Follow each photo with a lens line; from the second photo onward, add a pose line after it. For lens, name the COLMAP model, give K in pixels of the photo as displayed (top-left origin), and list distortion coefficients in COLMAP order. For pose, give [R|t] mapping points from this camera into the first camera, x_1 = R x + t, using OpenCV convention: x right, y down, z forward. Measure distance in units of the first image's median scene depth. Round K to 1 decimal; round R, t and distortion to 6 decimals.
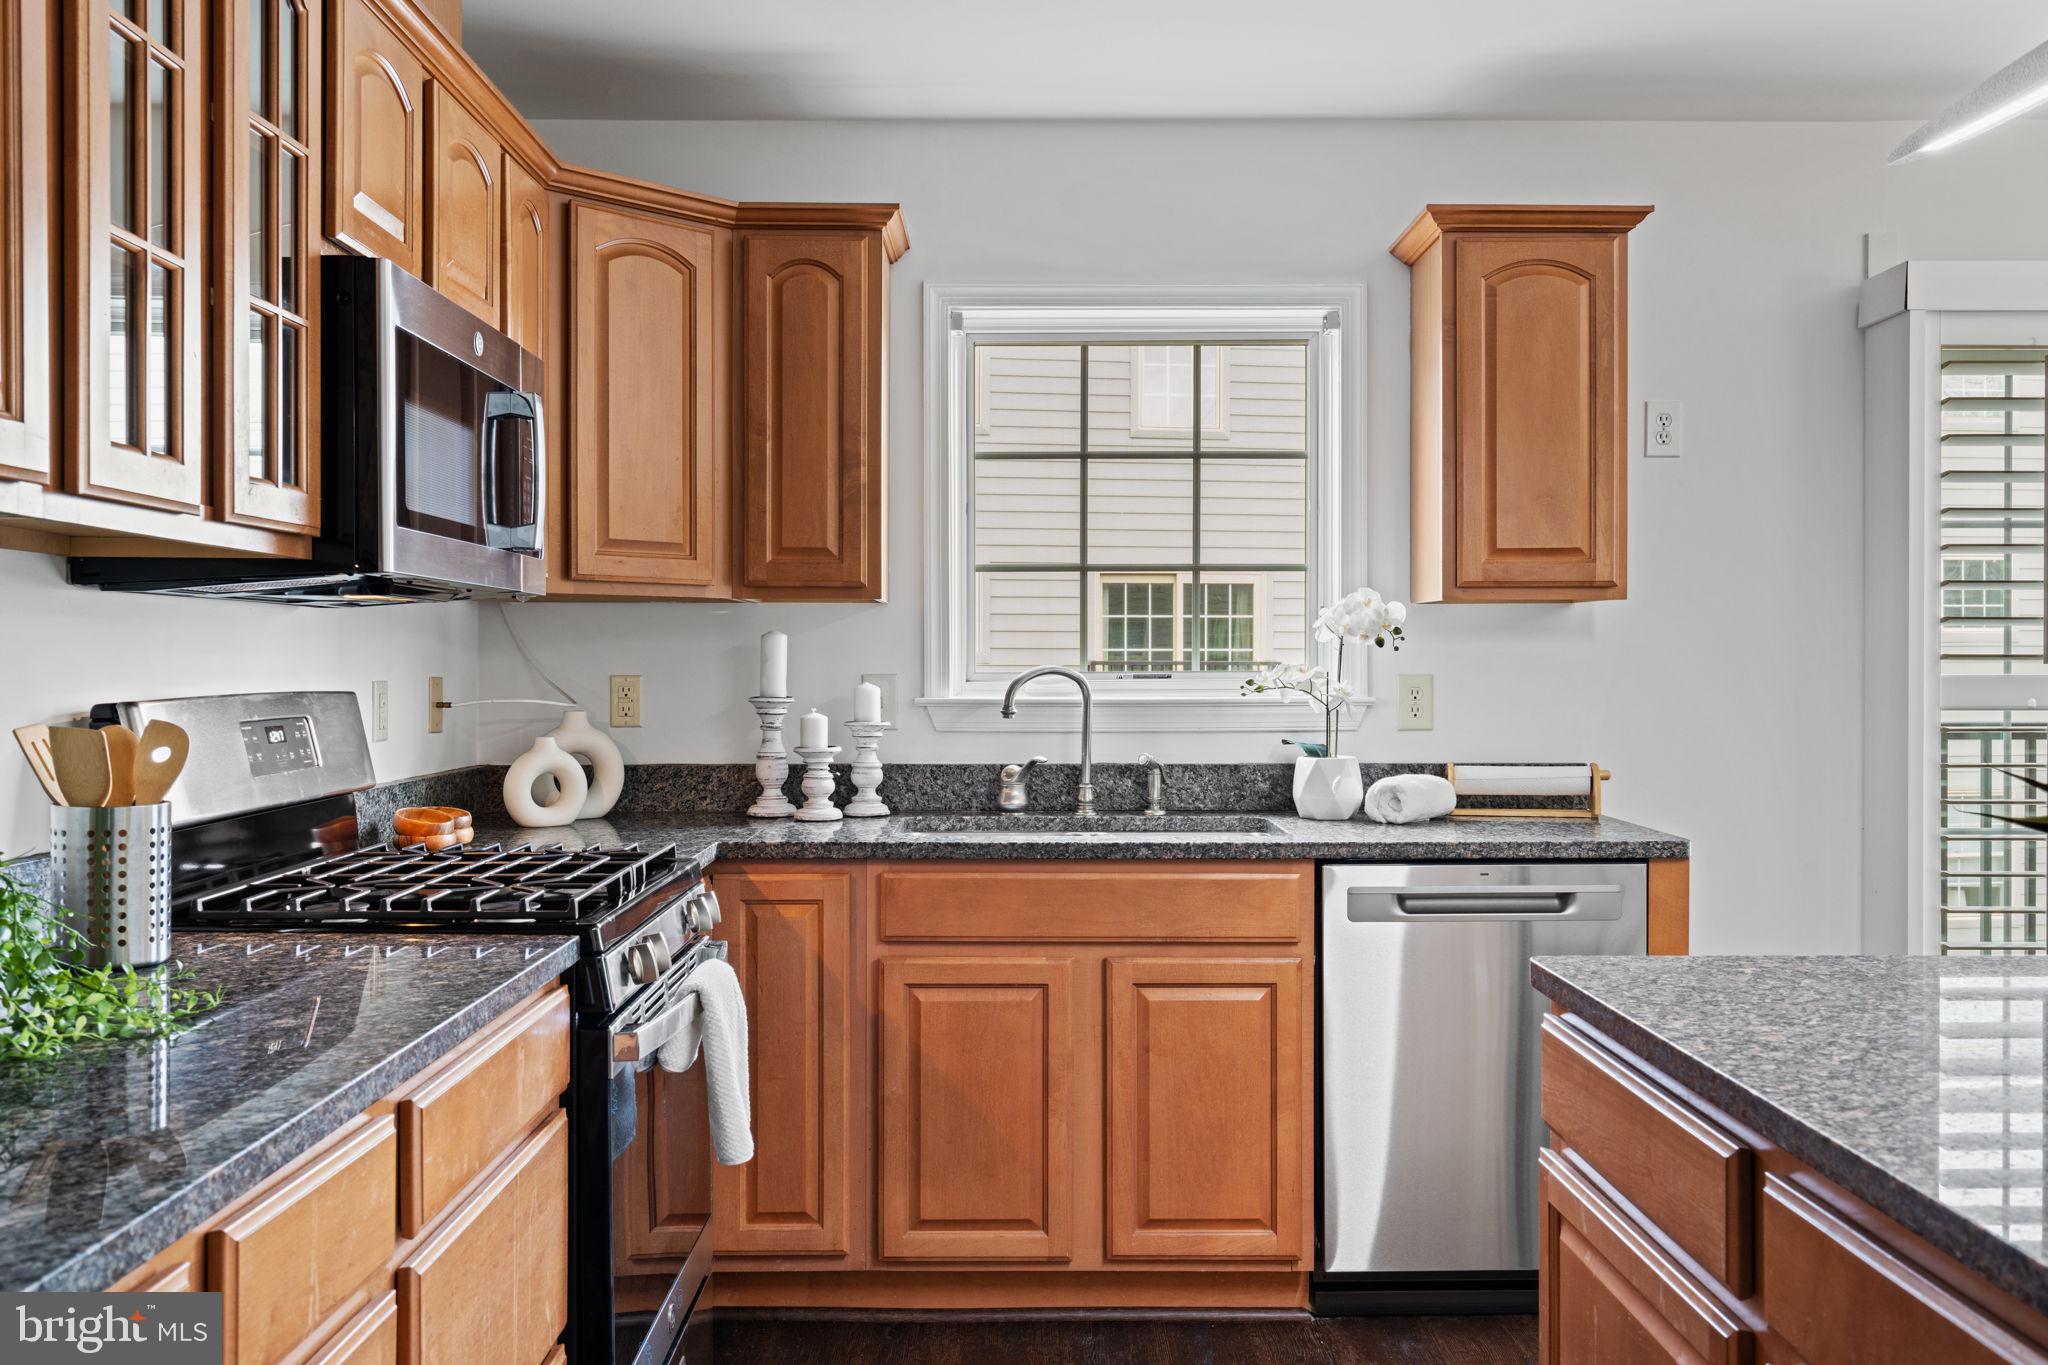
lens RADIAL K [[1752.7, 0, 1028.1], [0, 1752.7, 678.7], [0, 0, 1]] dist [-0.012615, -0.000670]
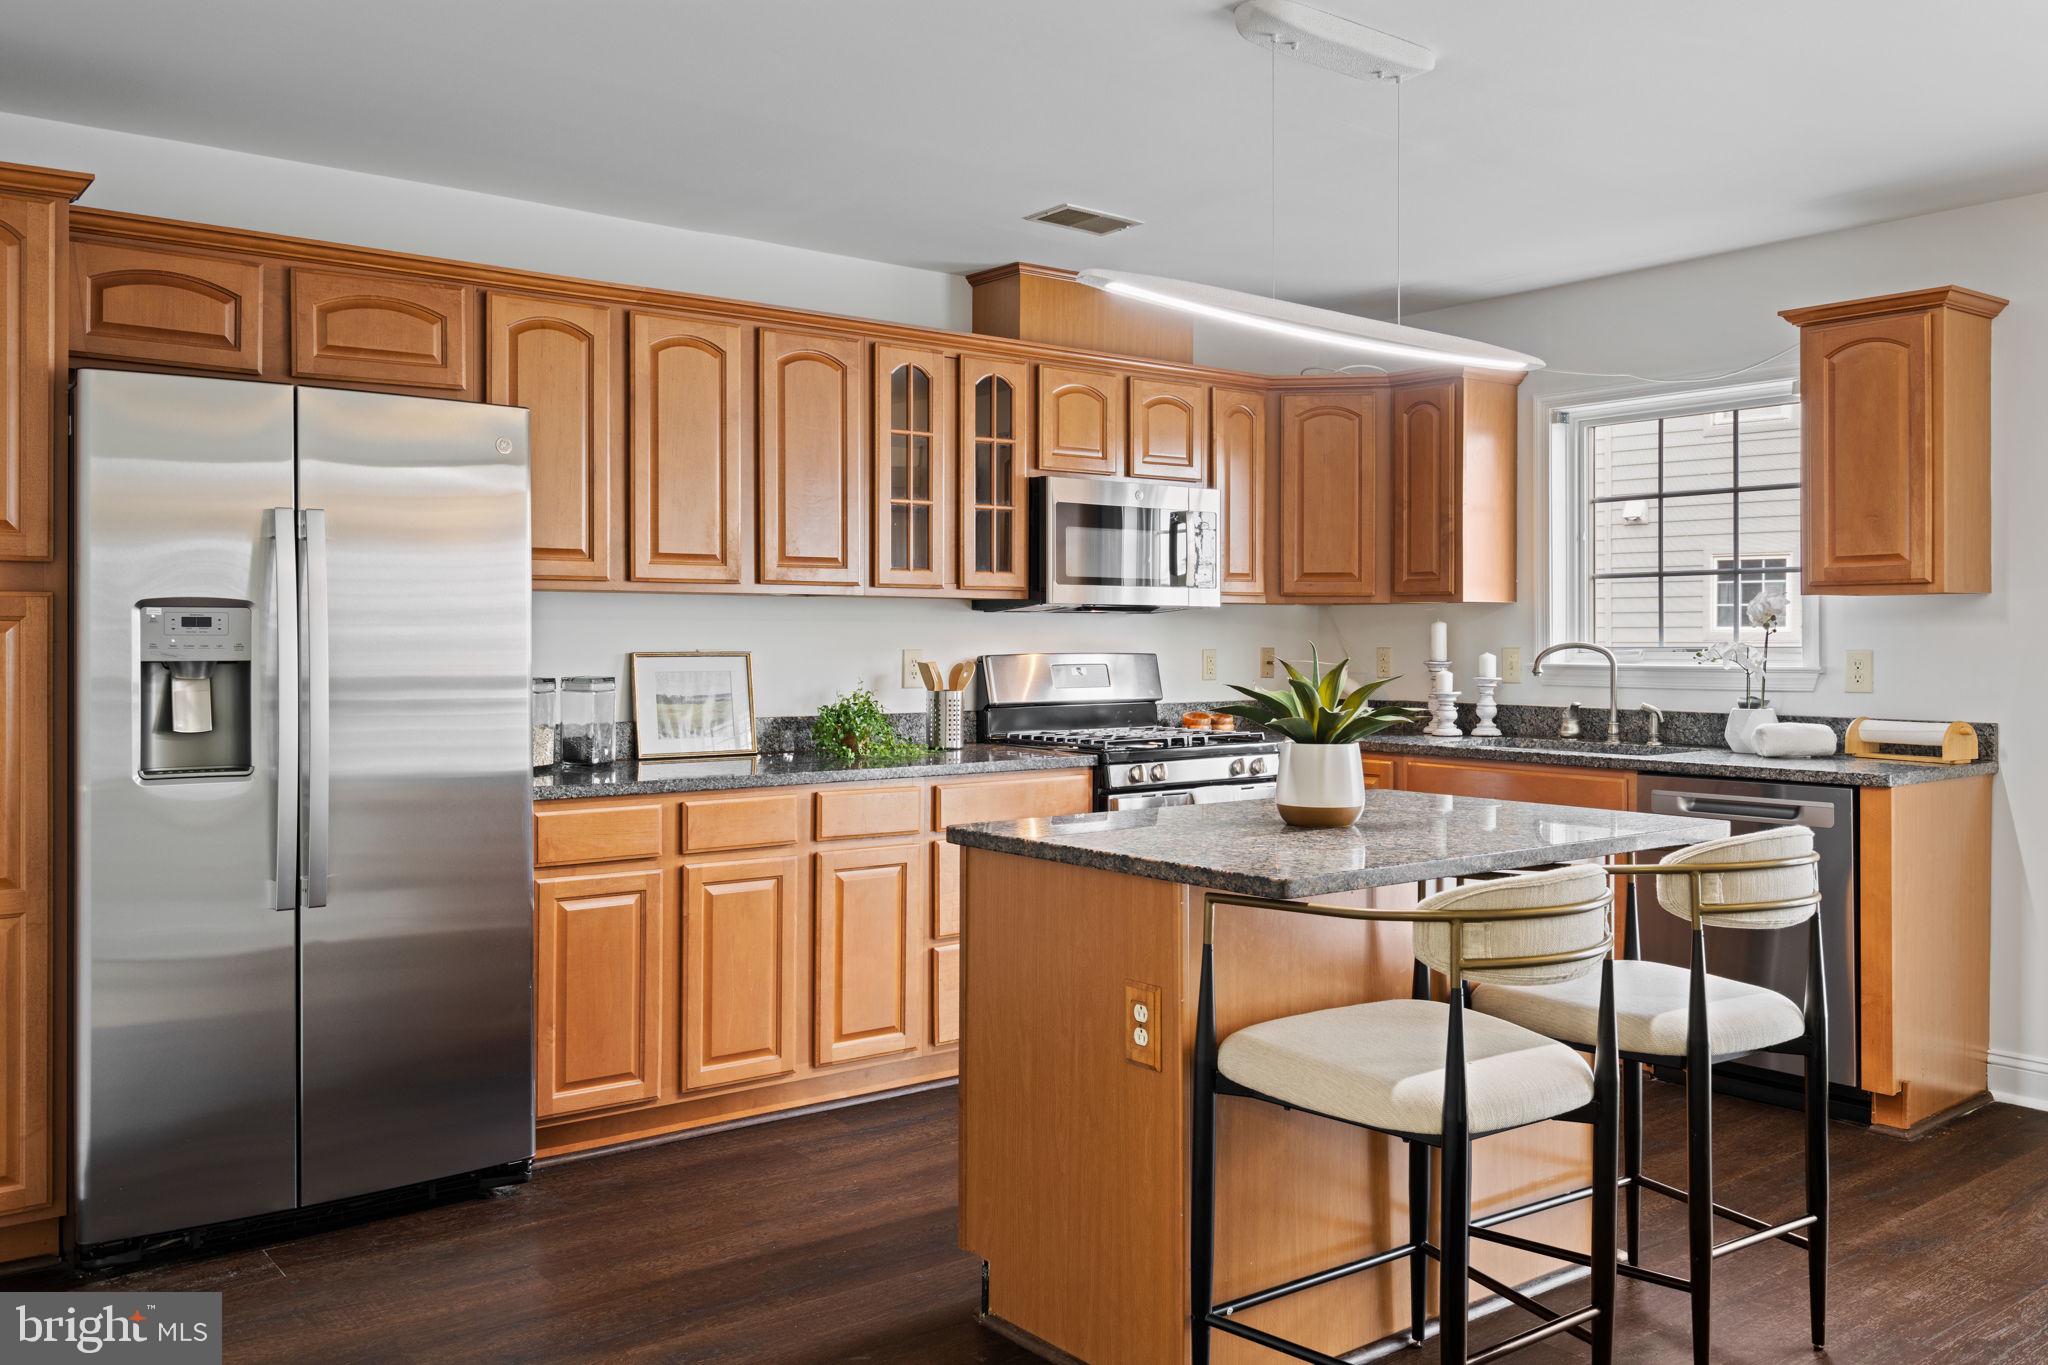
lens RADIAL K [[1752.7, 0, 1027.7], [0, 1752.7, 672.0], [0, 0, 1]] dist [-0.012615, -0.000670]
pose [[0.593536, 0.016107, -0.804646, 0.953755], [-0.008583, 0.999870, 0.013683, 0.001470], [0.804762, -0.001215, 0.593597, -0.291631]]
